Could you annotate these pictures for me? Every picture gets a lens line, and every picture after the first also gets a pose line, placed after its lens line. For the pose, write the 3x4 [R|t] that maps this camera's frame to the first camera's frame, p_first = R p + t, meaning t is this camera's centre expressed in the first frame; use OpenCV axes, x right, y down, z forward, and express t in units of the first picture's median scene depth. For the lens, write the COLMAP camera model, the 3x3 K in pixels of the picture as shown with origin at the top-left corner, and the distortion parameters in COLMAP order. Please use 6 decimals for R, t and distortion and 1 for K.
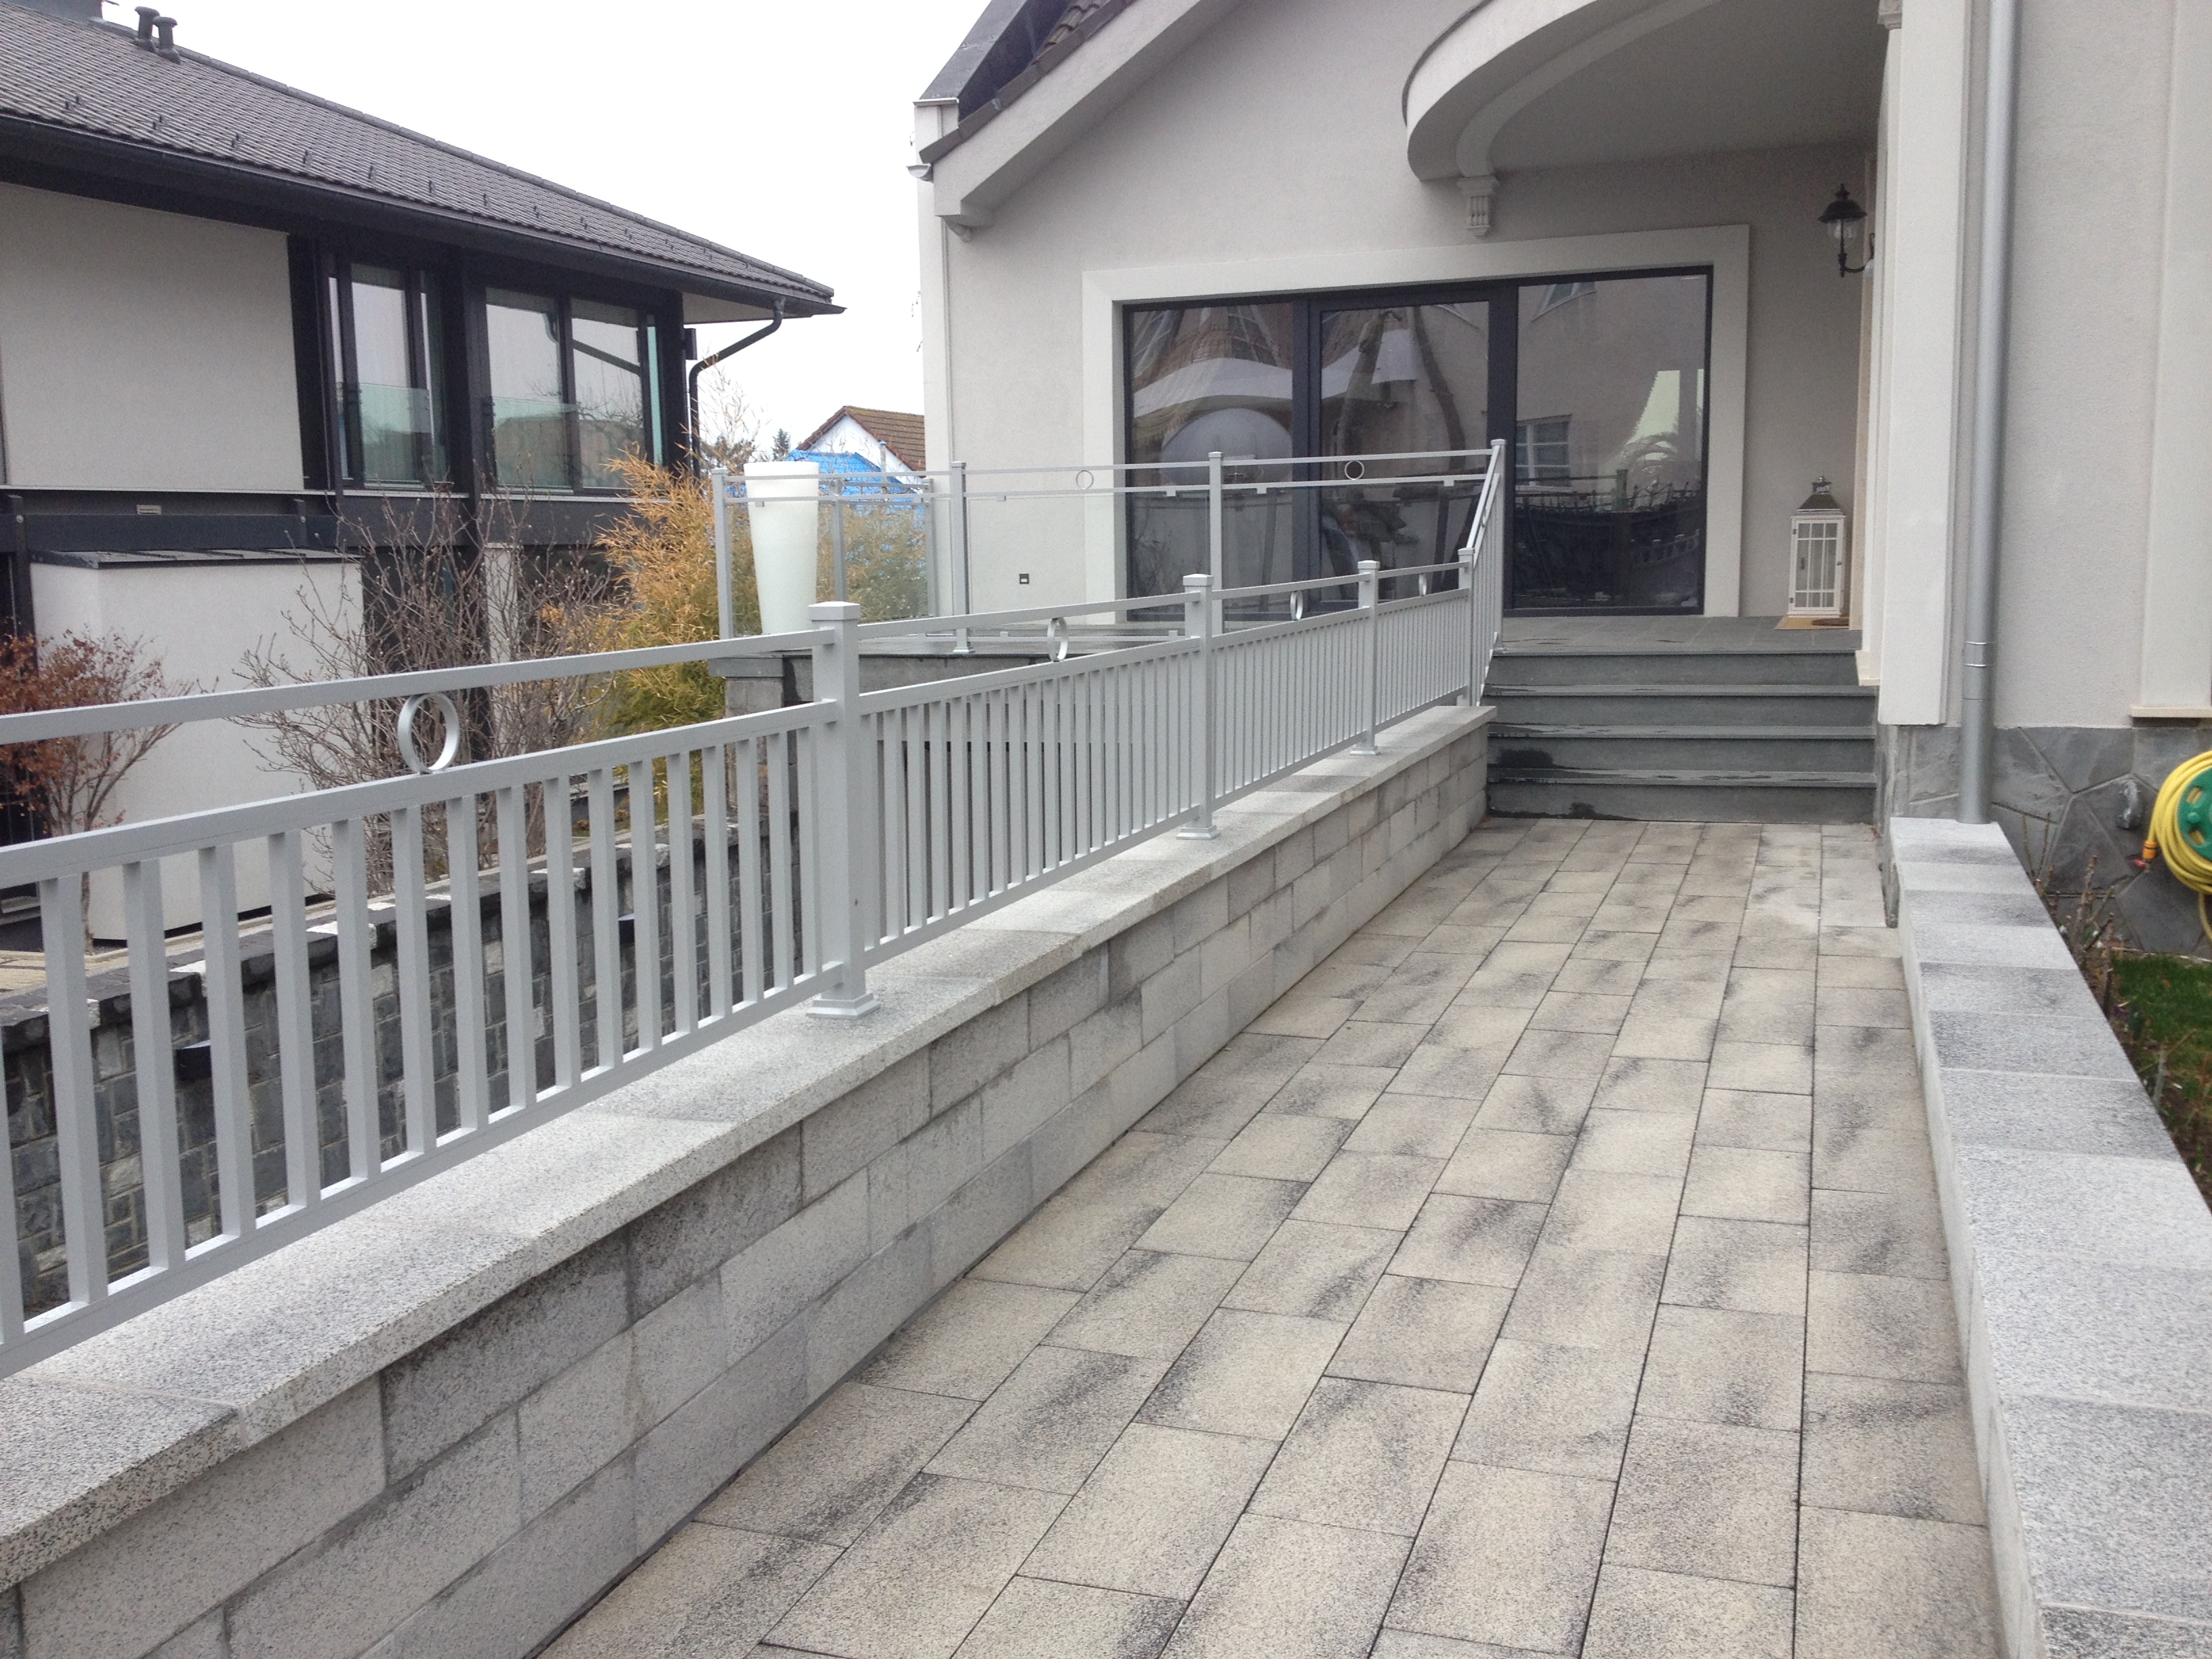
lens RADIAL K [[2050.9, 0, 1106.0], [0, 2050.9, 829.5], [0, 0, 1]] dist [0.104178, -0.318772]
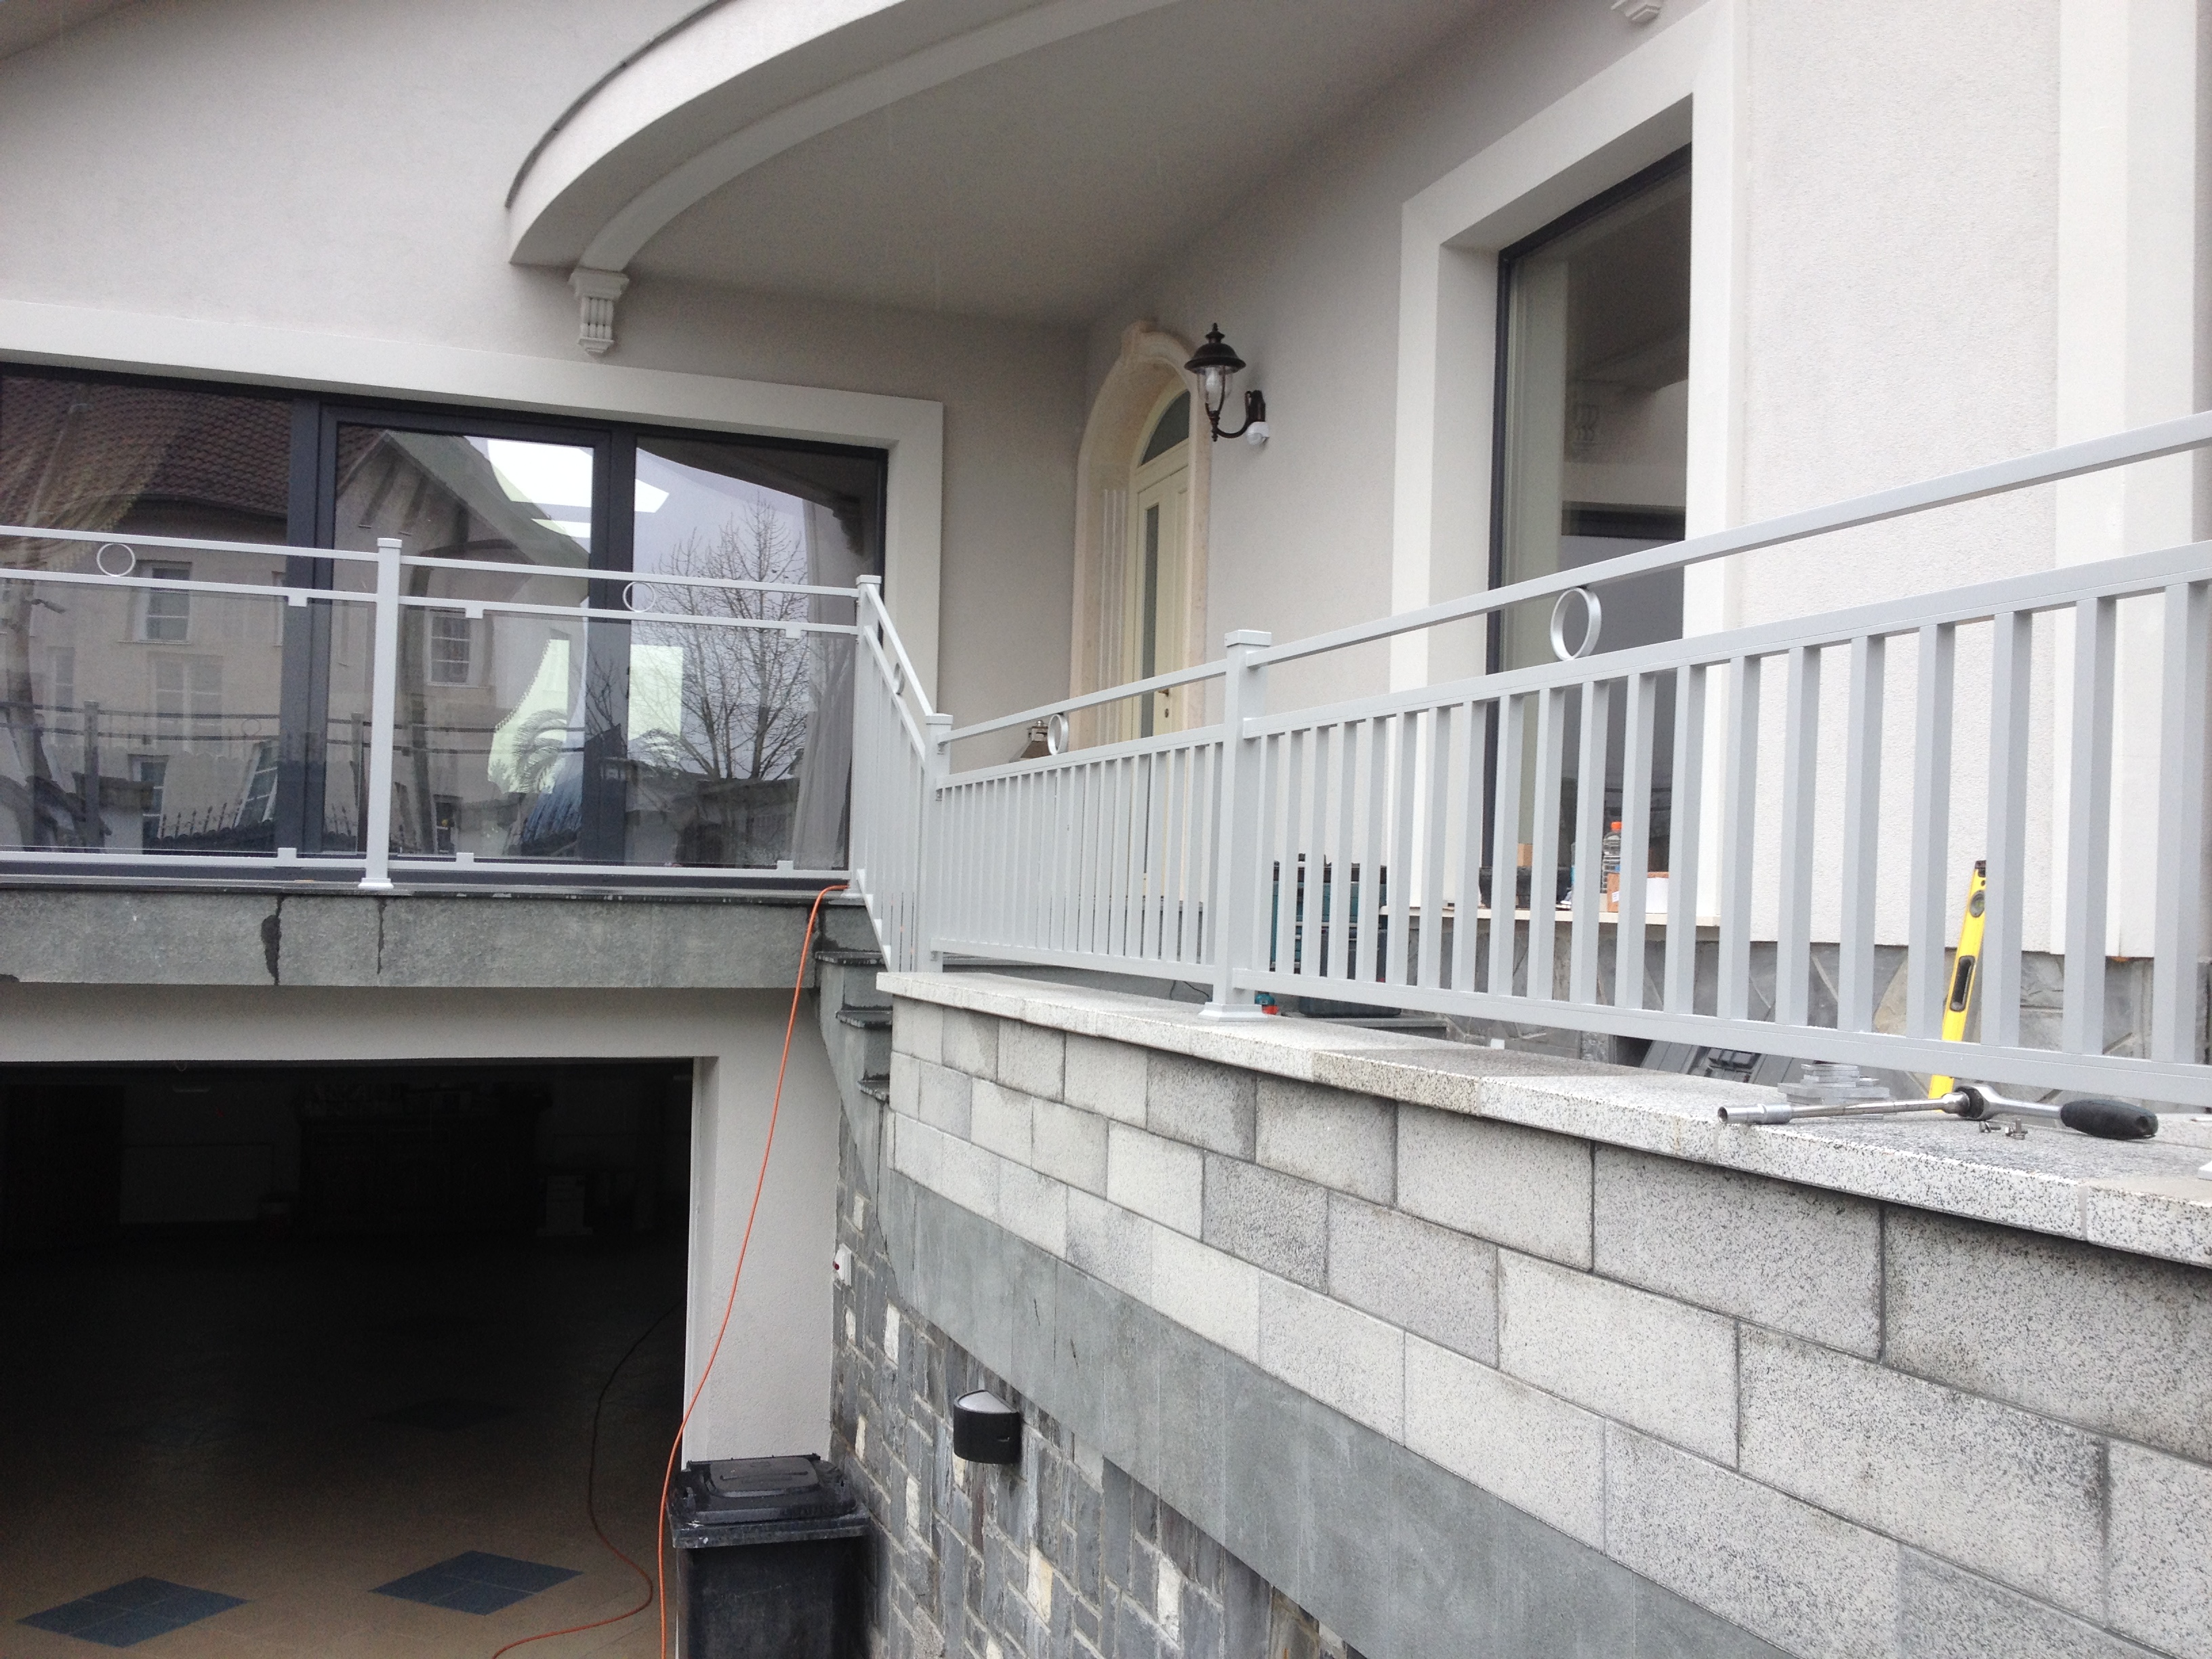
lens RADIAL K [[2062.0, 0, 1077.6], [0, 2062.0, 839.0], [0, 0, 1]] dist [0.118483, -0.270518]
pose [[0.792596, 0.060142, 0.606774, -0.101343], [0.041737, 0.987439, -0.152391, -0.003780], [-0.608317, 0.146110, 0.780129, 0.319640]]
